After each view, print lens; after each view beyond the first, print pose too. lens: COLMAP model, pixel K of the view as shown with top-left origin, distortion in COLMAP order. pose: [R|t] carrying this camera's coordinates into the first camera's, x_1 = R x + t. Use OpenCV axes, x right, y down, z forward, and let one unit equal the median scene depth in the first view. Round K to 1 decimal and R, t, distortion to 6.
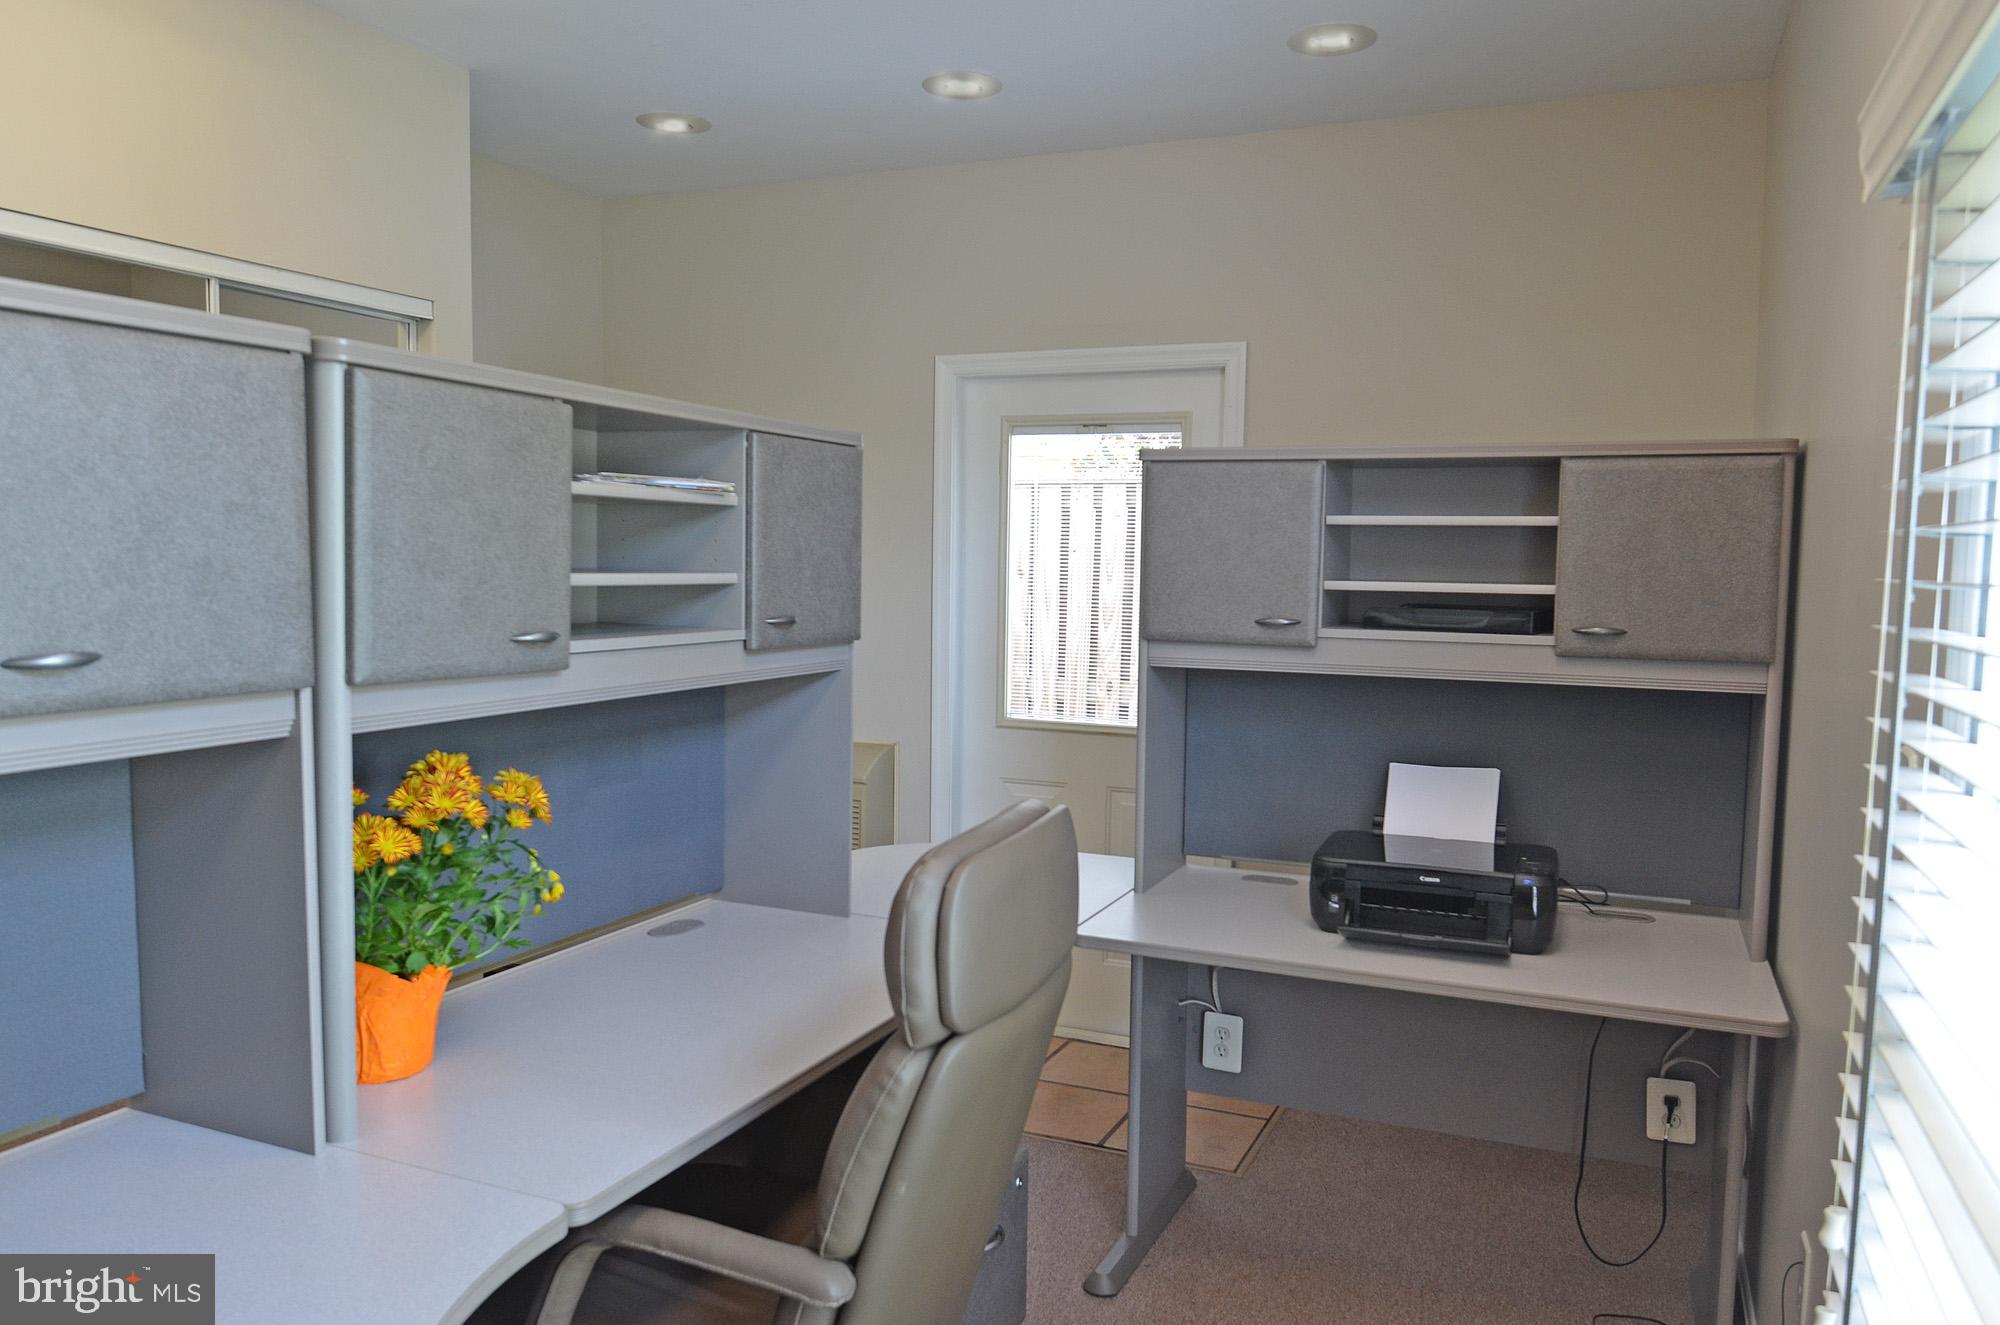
lens RADIAL K [[1387.2, 0, 1009.0], [0, 1387.2, 663.7], [0, 0, 1]] dist [-0.010244, -0.011017]
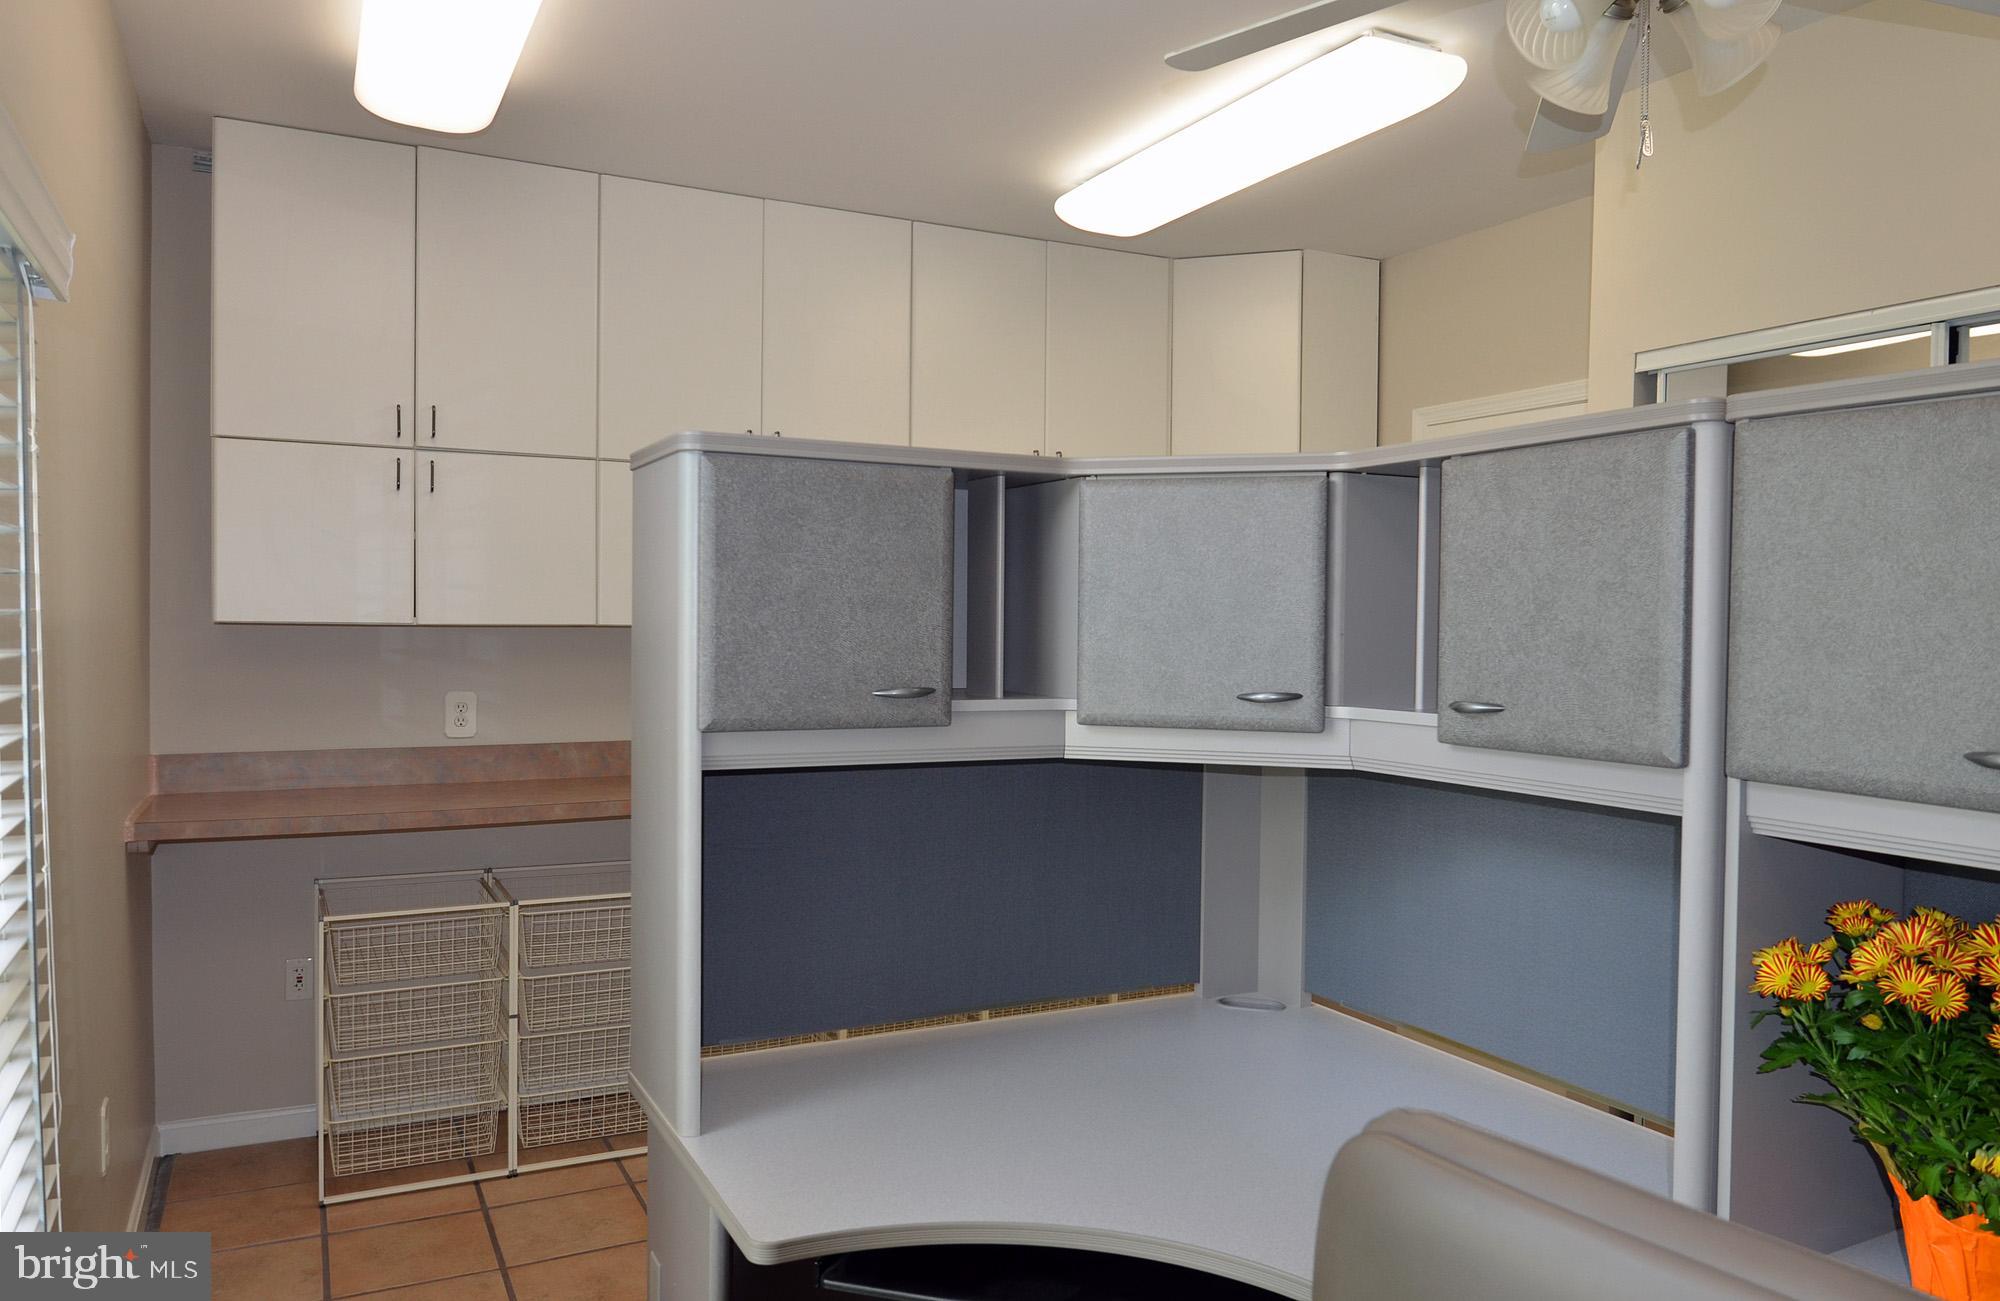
lens RADIAL K [[1417.3, 0, 998.5], [0, 1417.3, 658.5], [0, 0, 1]] dist [-0.002061, -0.003767]
pose [[-0.635815, -0.004120, -0.771830, 0.184175], [-0.084499, 0.994347, 0.064301, -0.027166], [0.767202, 0.106102, -0.632569, 0.414518]]
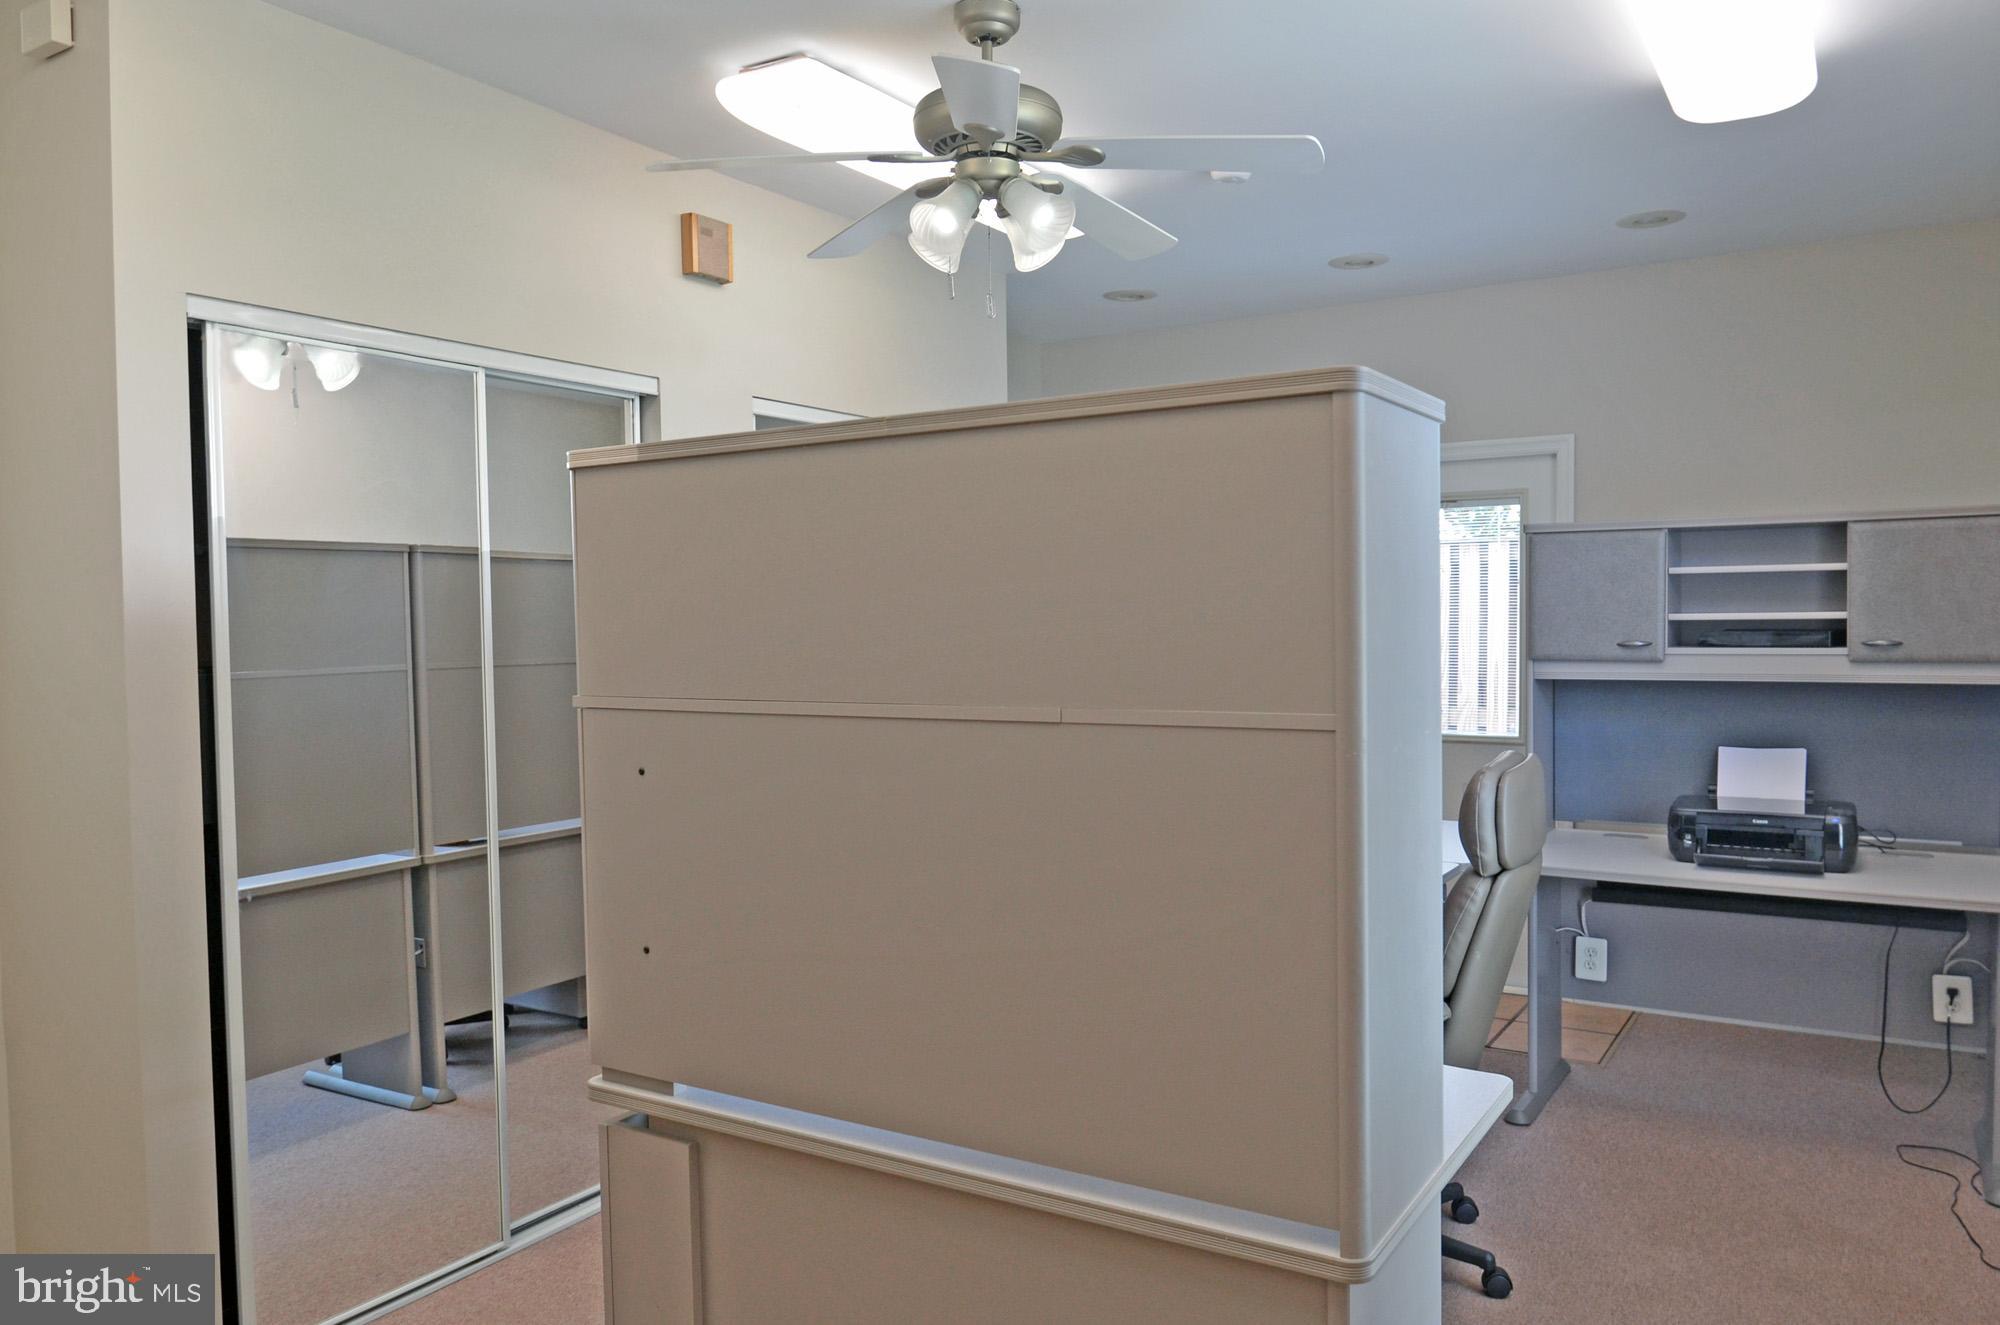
lens RADIAL K [[1387.2, 0, 1003.4], [0, 1387.2, 667.5], [0, 0, 1]] dist [-0.010244, -0.011017]
pose [[0.987854, -0.022212, -0.153789, -0.226014], [0.016103, 0.999035, -0.040855, 0.041167], [0.154548, 0.037883, 0.987259, -0.488991]]
